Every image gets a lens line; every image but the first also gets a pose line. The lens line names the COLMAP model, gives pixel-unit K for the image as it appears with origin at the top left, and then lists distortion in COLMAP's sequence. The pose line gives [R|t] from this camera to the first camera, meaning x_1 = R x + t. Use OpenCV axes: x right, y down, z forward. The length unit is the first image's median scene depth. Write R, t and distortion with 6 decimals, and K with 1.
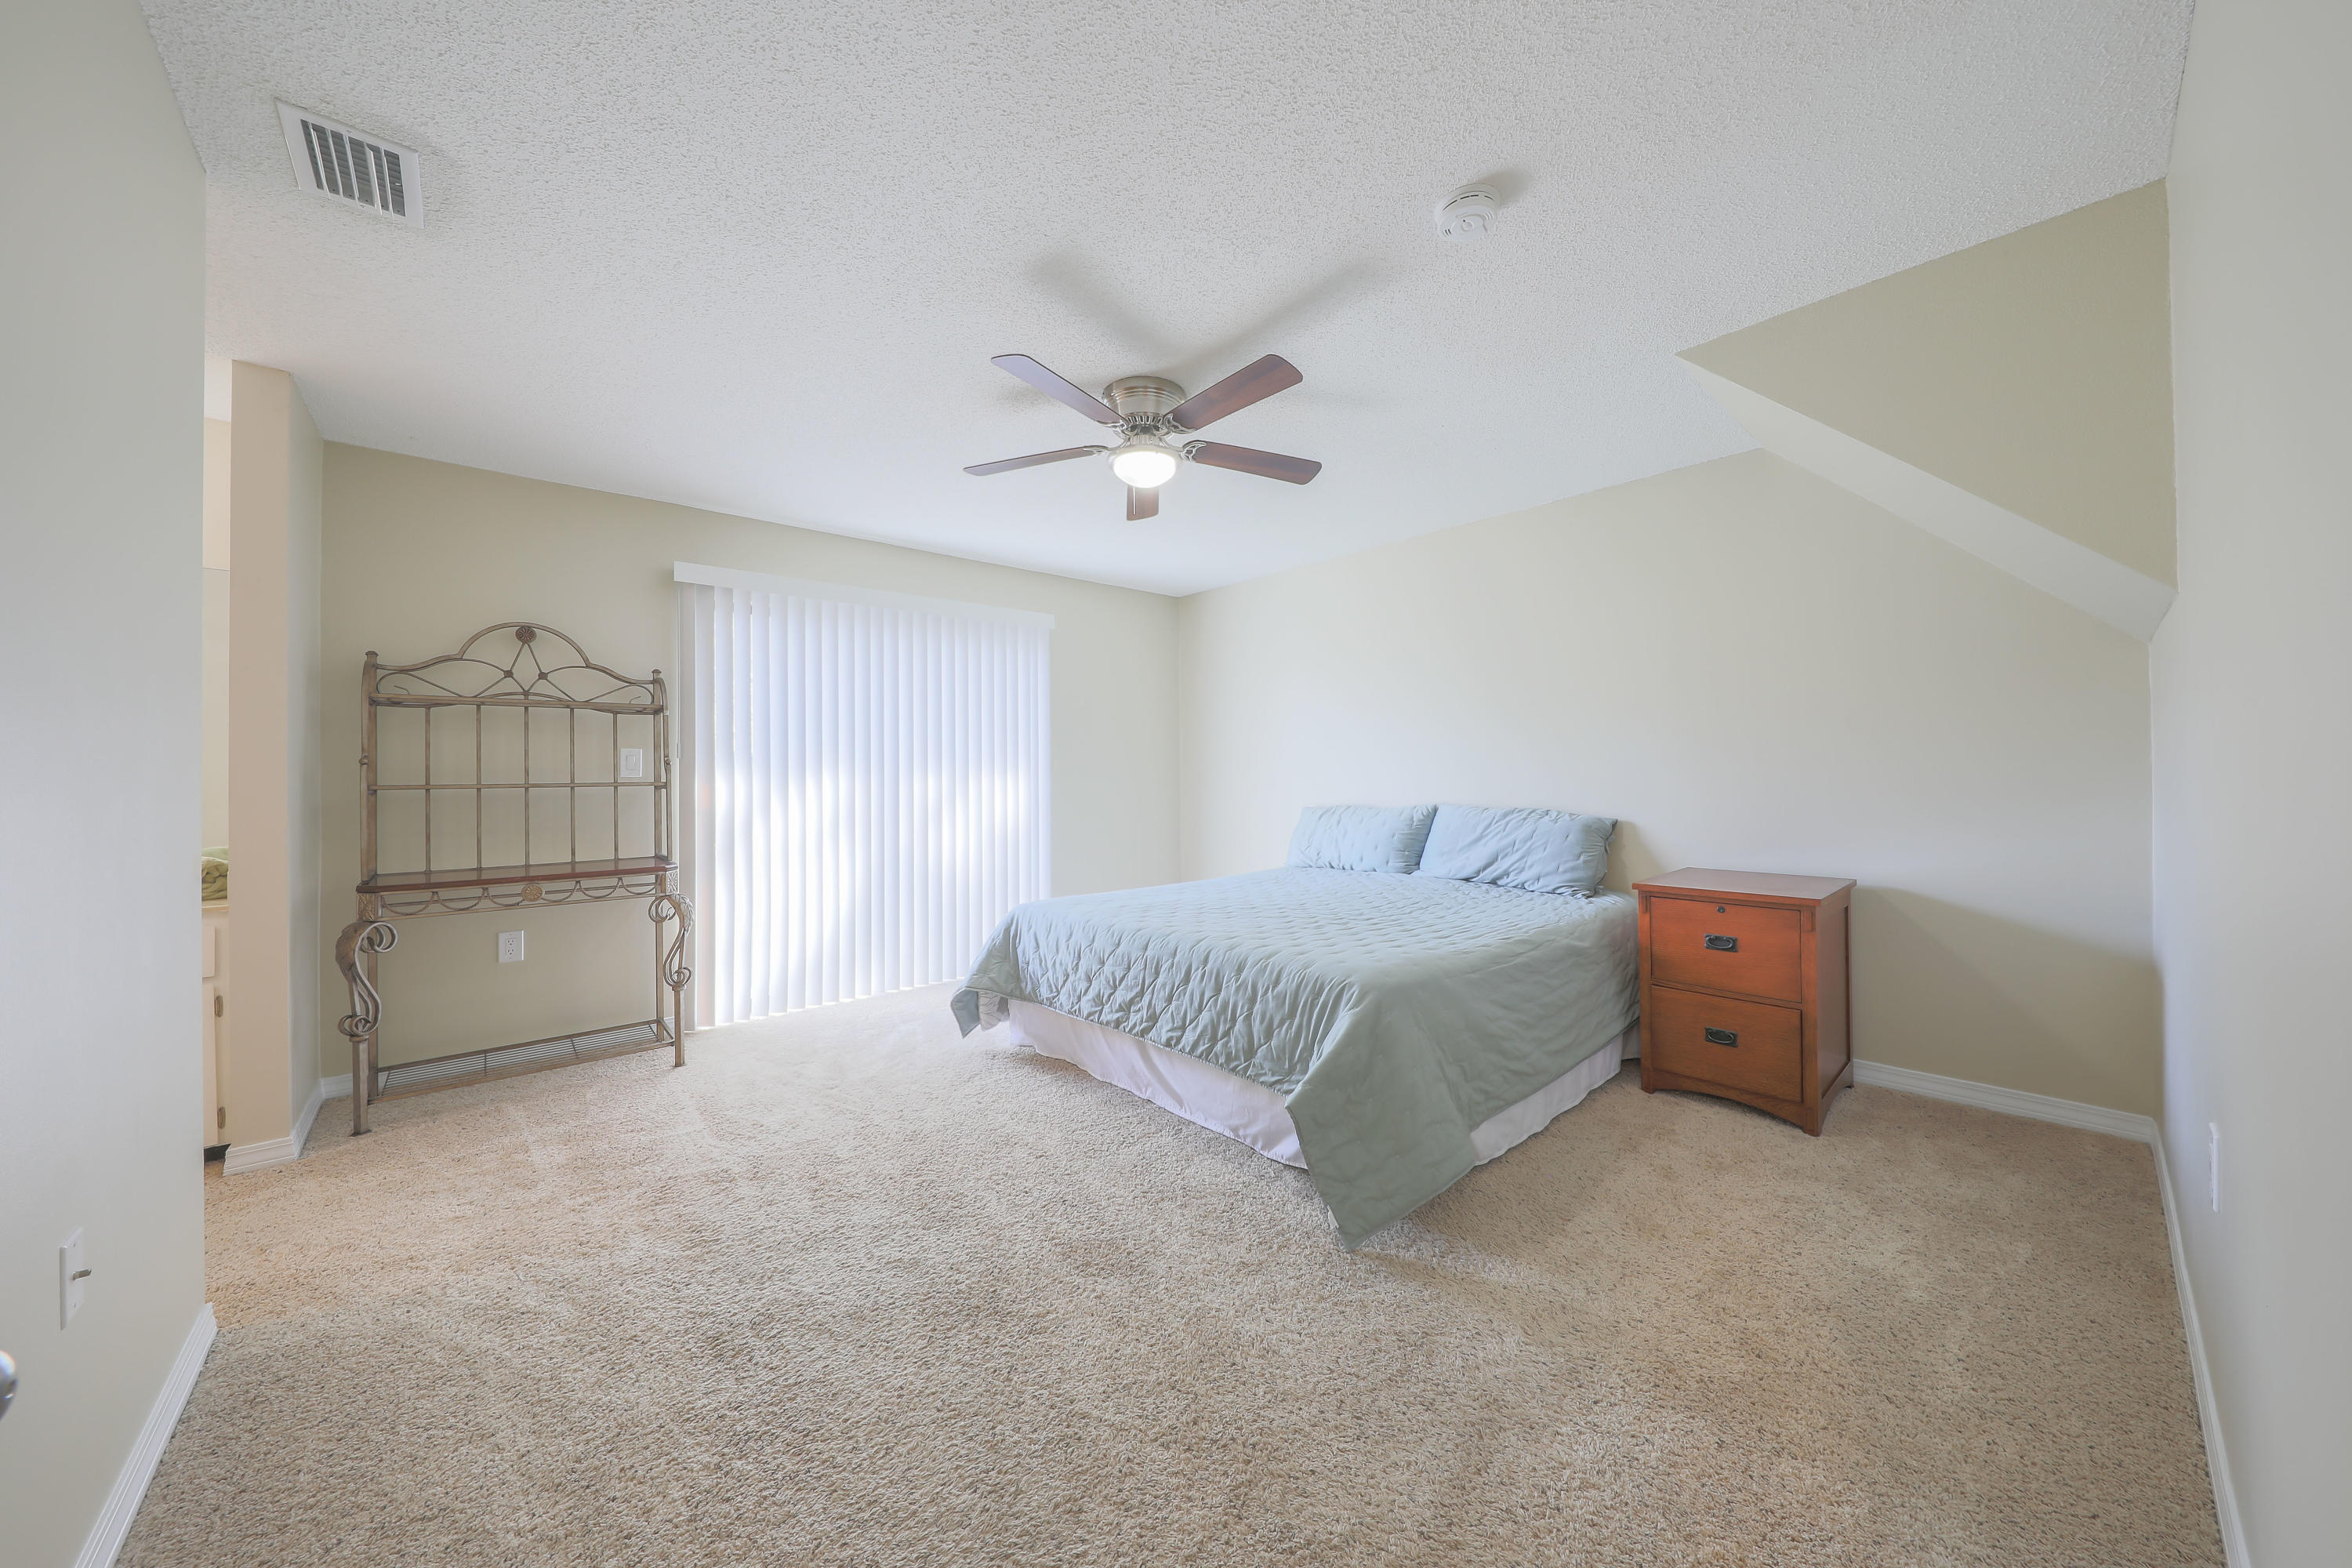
lens RADIAL K [[790.5, 0, 1183.8], [0, 790.5, 770.8], [0, 0, 1]] dist [-0.000874, -0.000166]
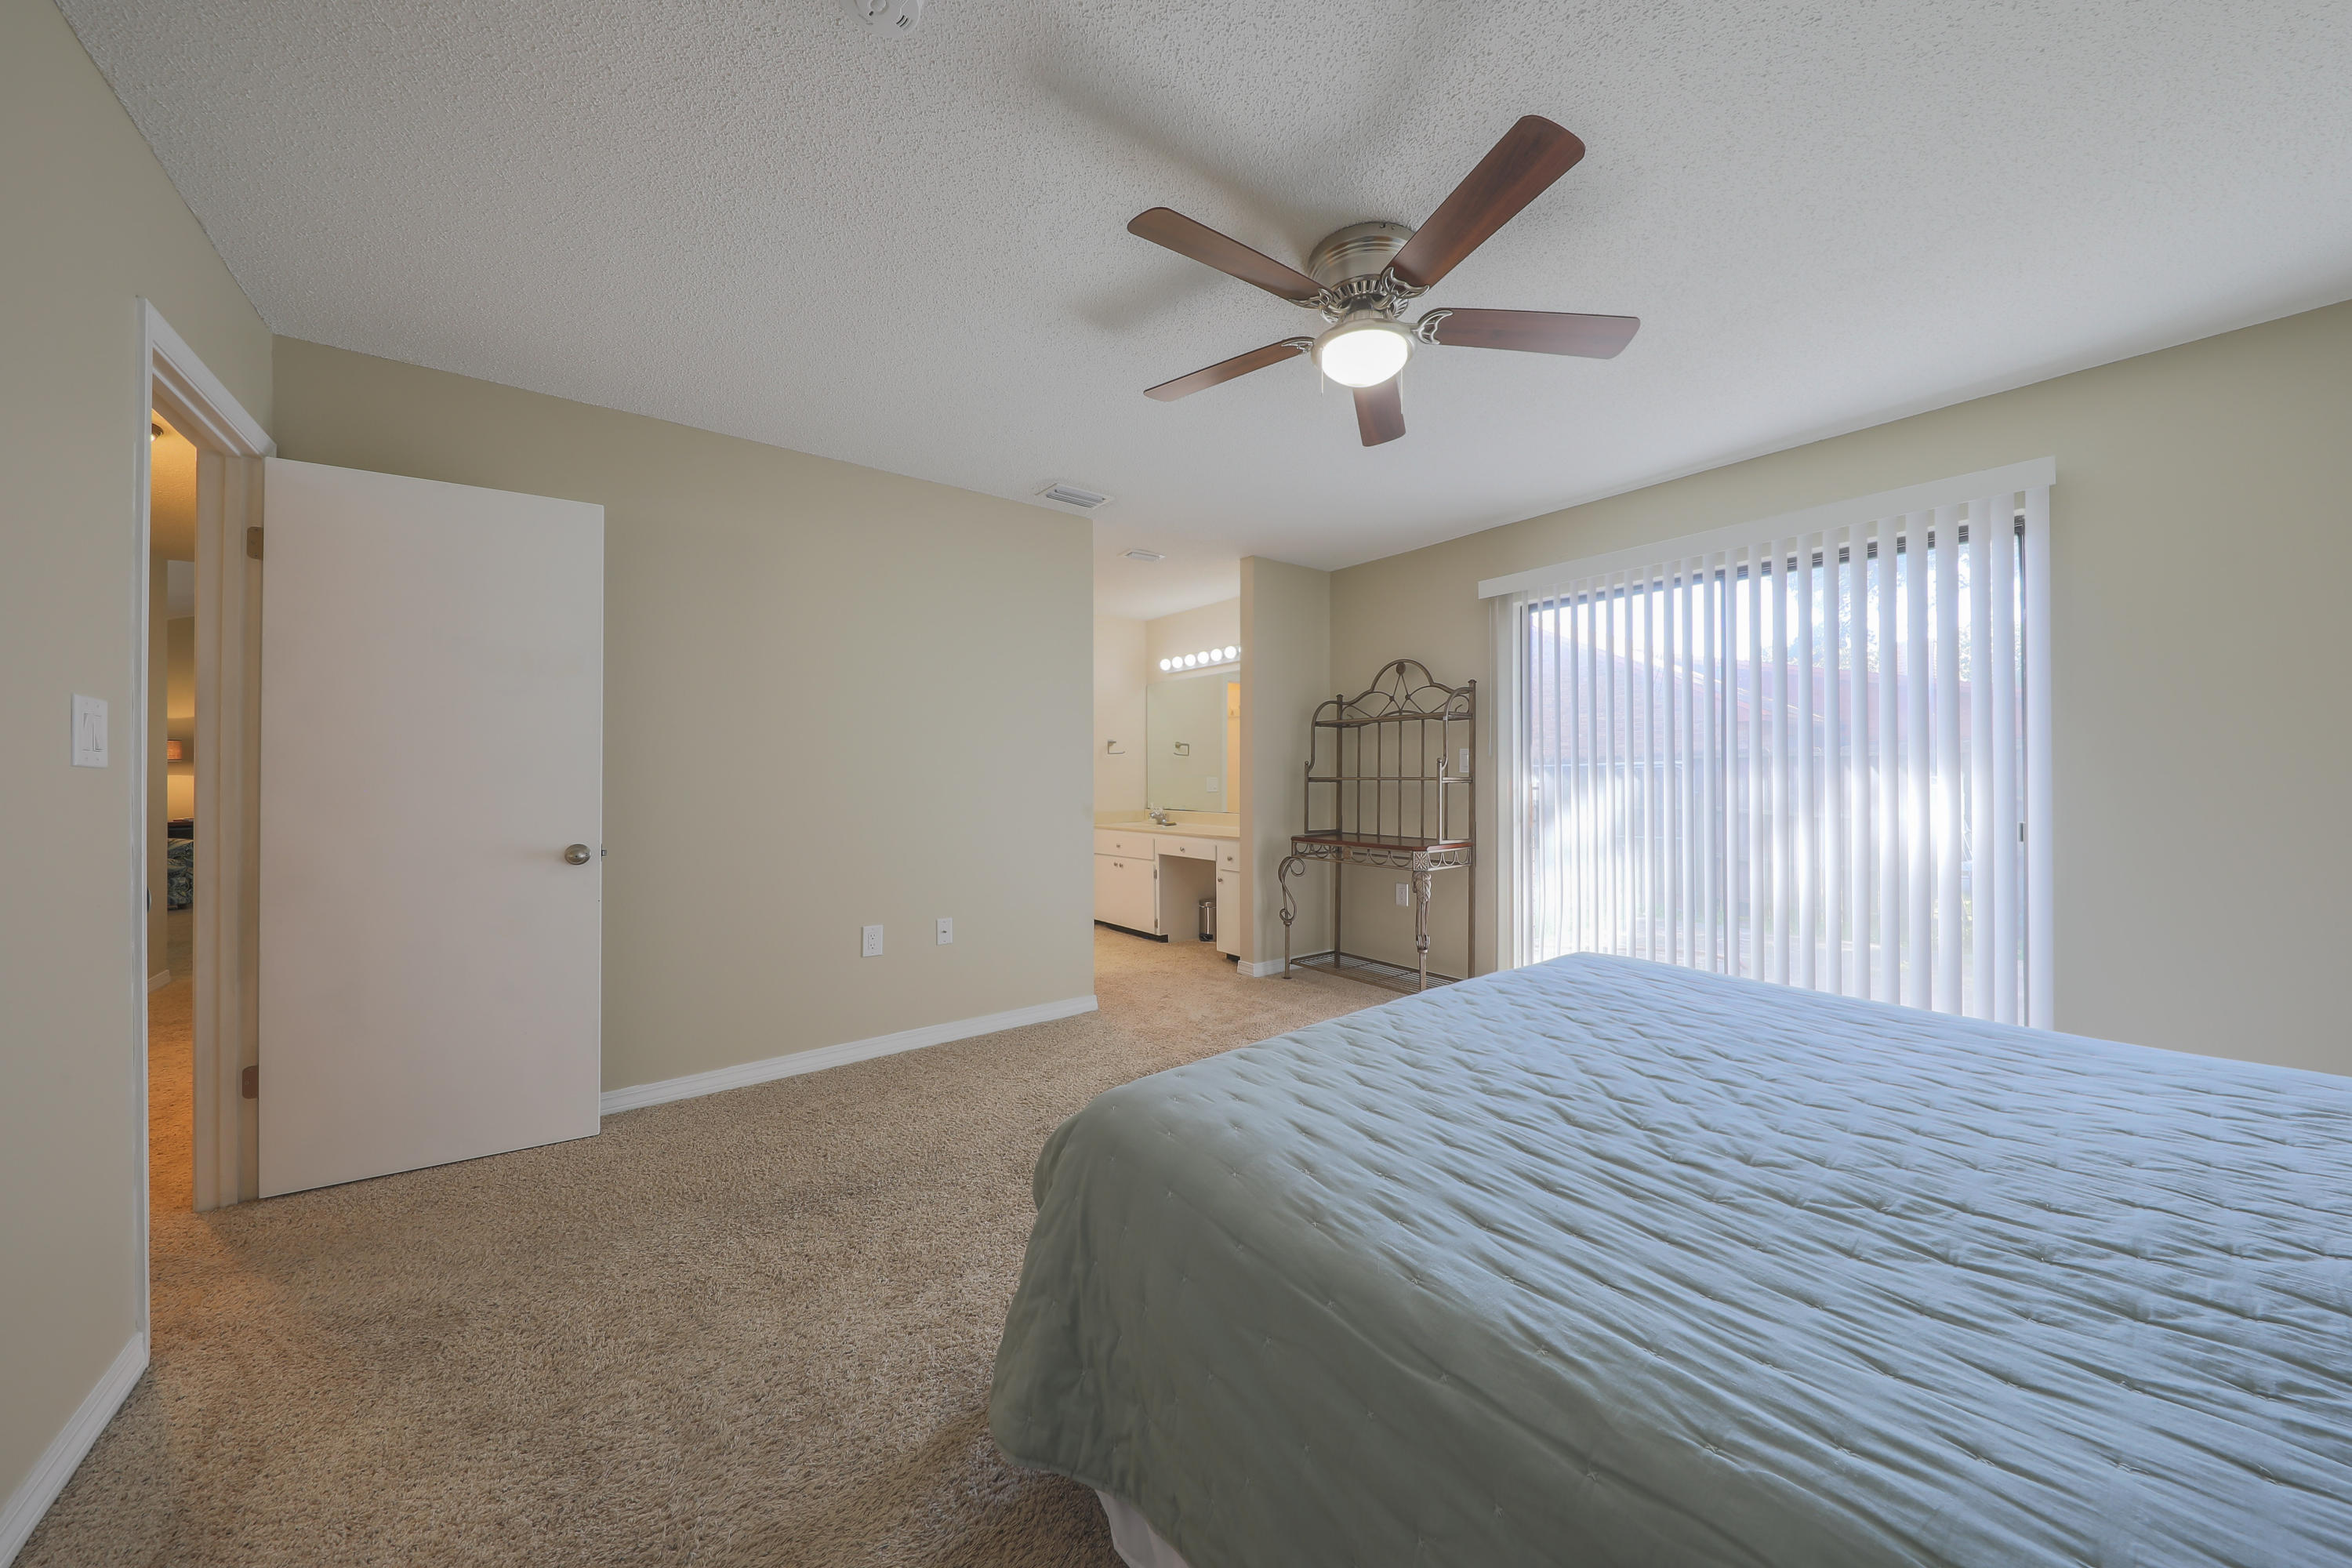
lens RADIAL K [[840.3, 0, 1216.1], [0, 840.3, 769.5], [0, 0, 1]] dist [-0.000347, -0.000041]
pose [[-0.051413, -0.002192, -0.998675, 0.637719], [0.006472, 0.999976, -0.002528, 0.004410], [0.998657, -0.006593, -0.051398, 0.756833]]
